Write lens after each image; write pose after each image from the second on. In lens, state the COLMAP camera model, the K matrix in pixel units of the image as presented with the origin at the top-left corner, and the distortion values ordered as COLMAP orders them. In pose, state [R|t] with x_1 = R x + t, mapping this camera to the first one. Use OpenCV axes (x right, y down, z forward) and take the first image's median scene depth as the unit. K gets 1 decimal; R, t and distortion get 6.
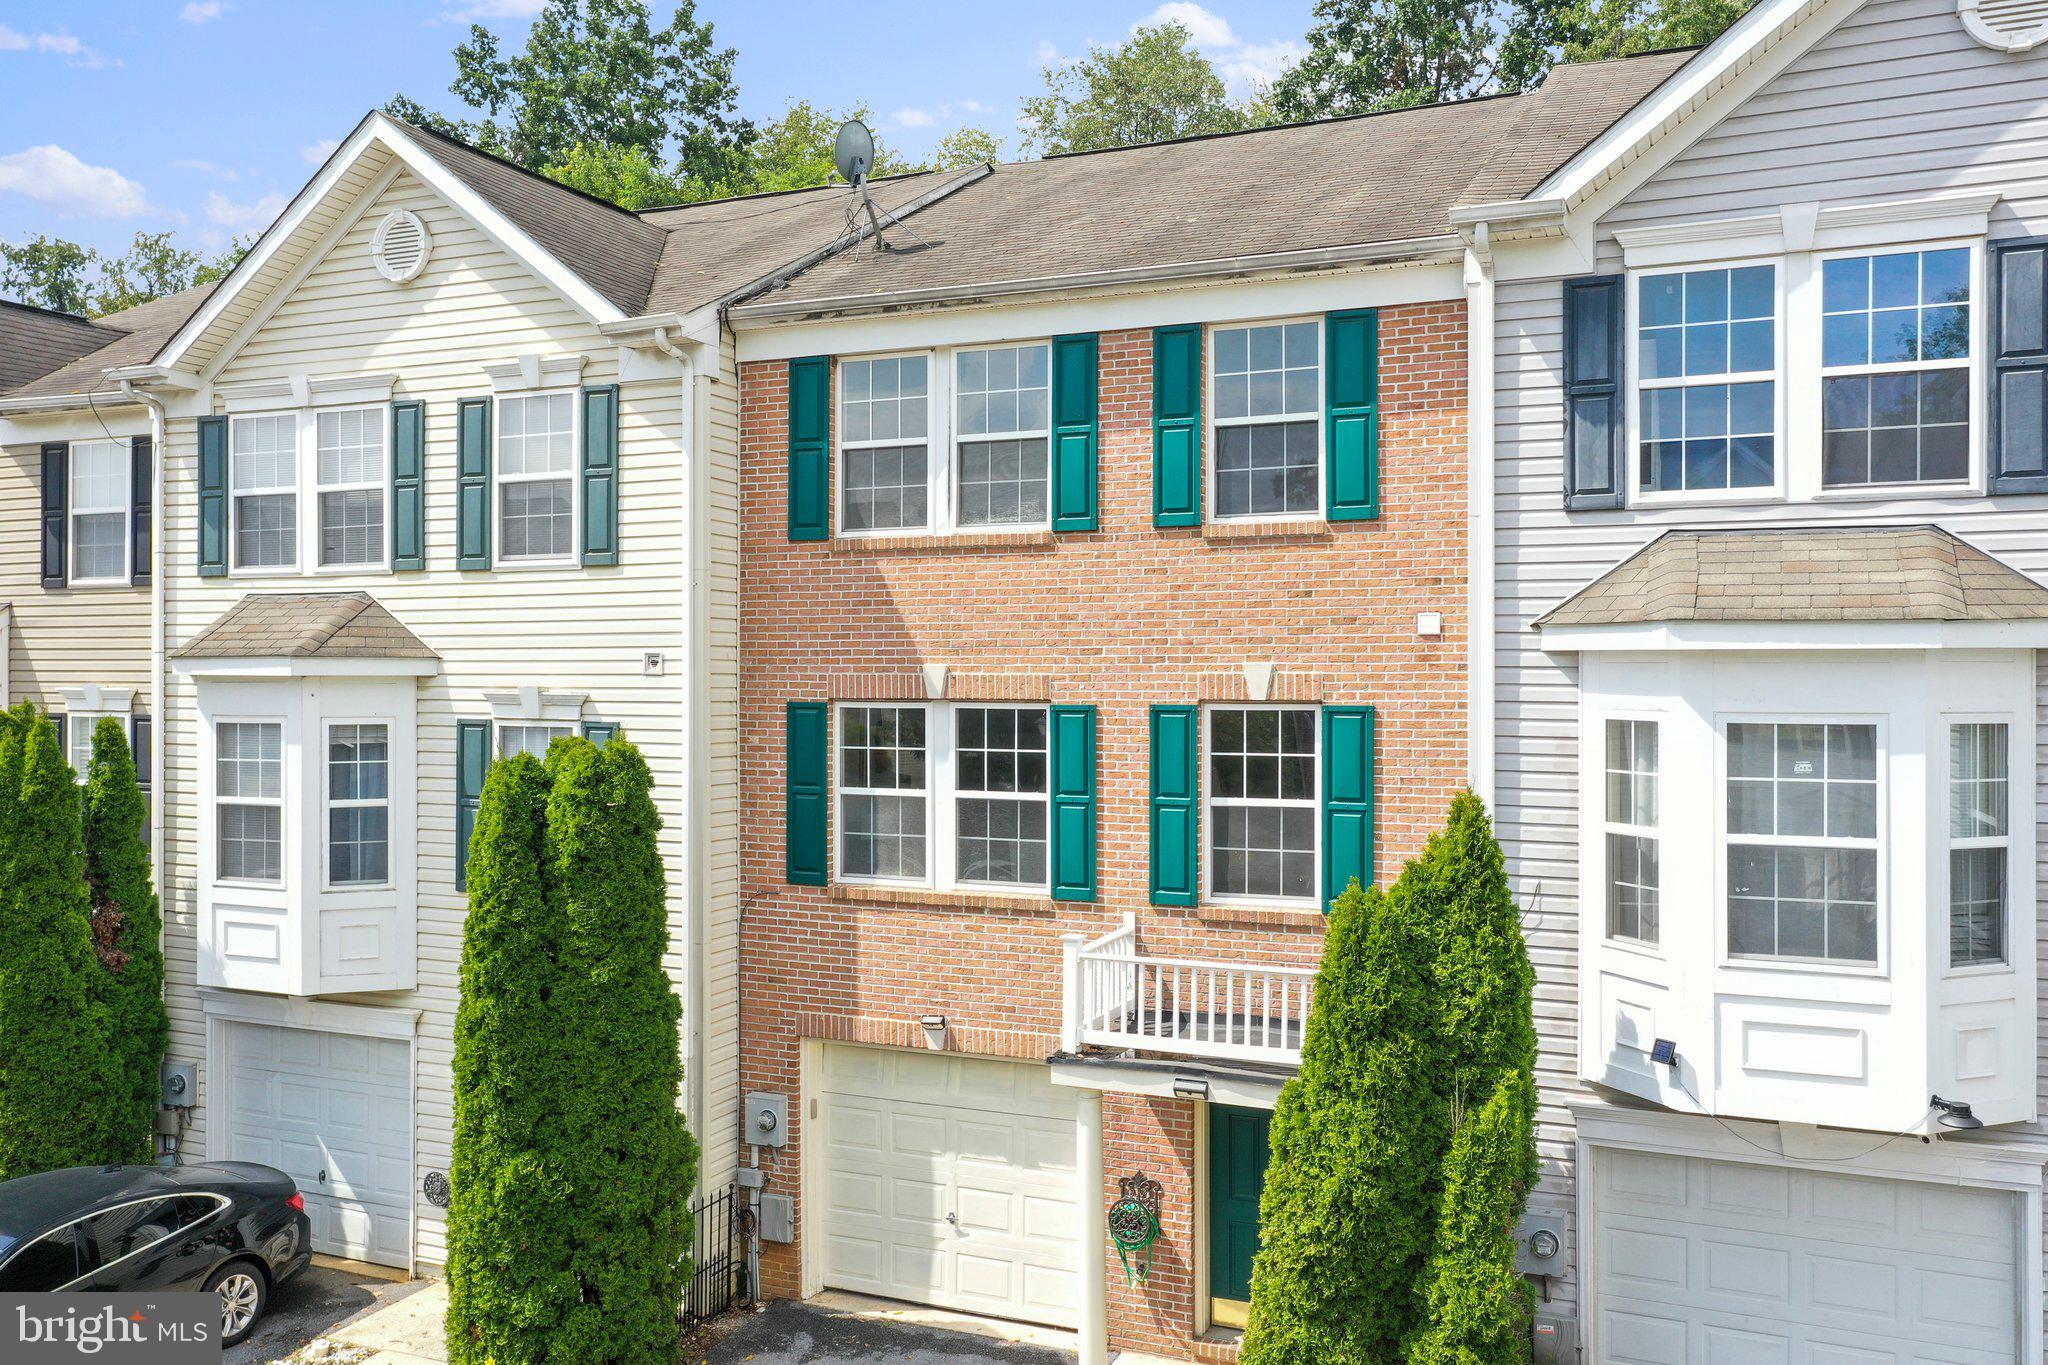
lens RADIAL K [[1683.2, 0, 1026.5], [0, 1683.2, 737.8], [0, 0, 1]] dist [0.006397, 0.007518]
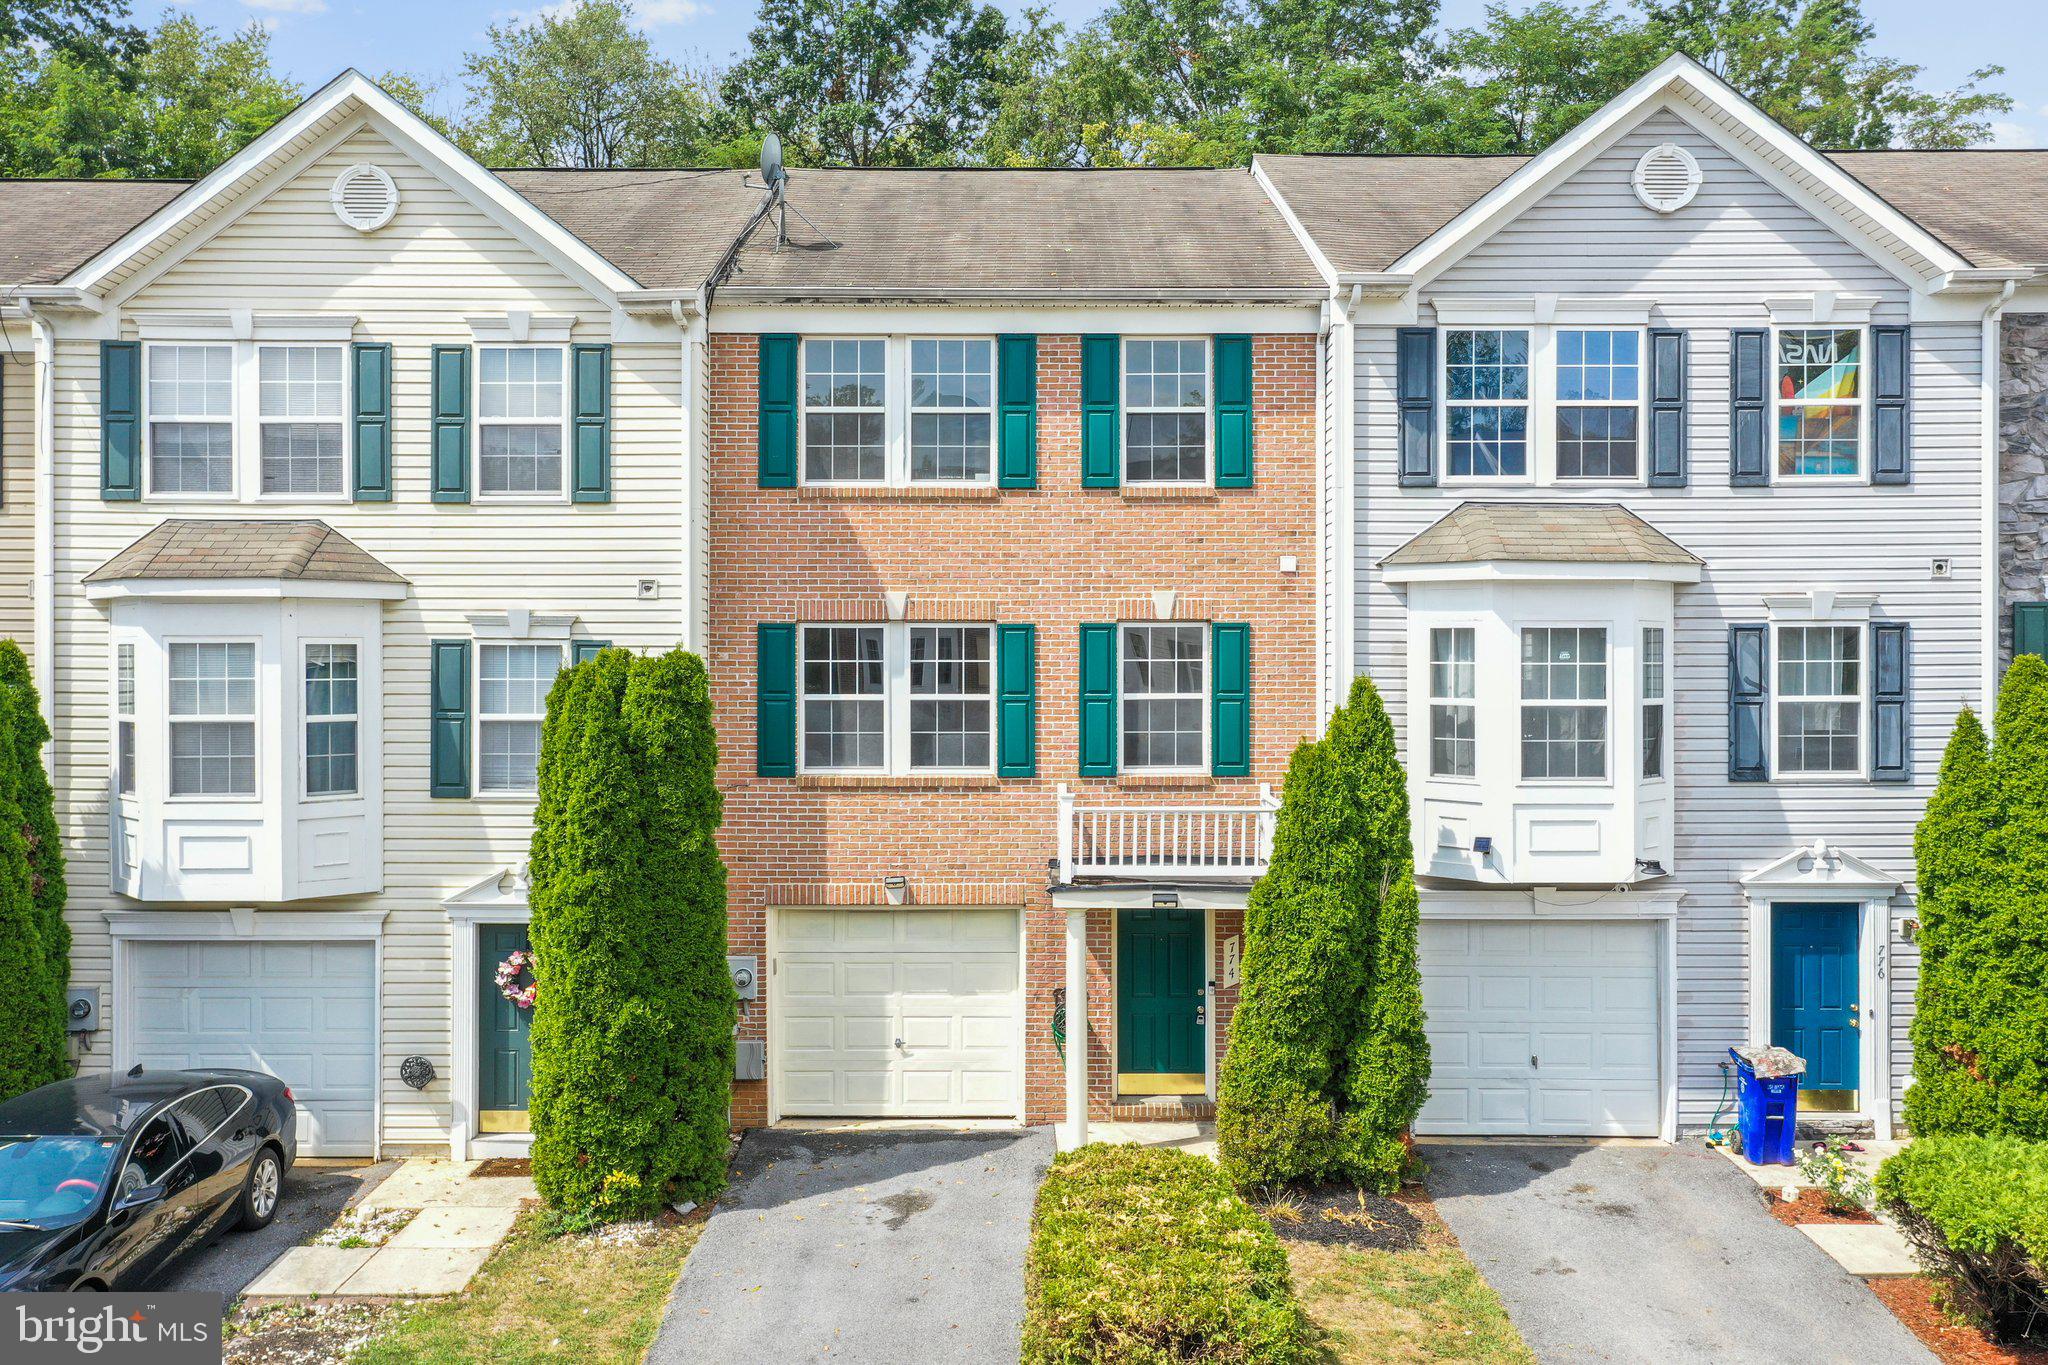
lens RADIAL K [[1683.2, 0, 1026.5], [0, 1683.2, 737.8], [0, 0, 1]] dist [0.006397, 0.007518]
pose [[0.911685, -0.021056, 0.410349, -0.495647], [0.016092, 0.999750, 0.015549, 0.047648], [-0.410574, -0.007572, 0.911796, -0.173182]]
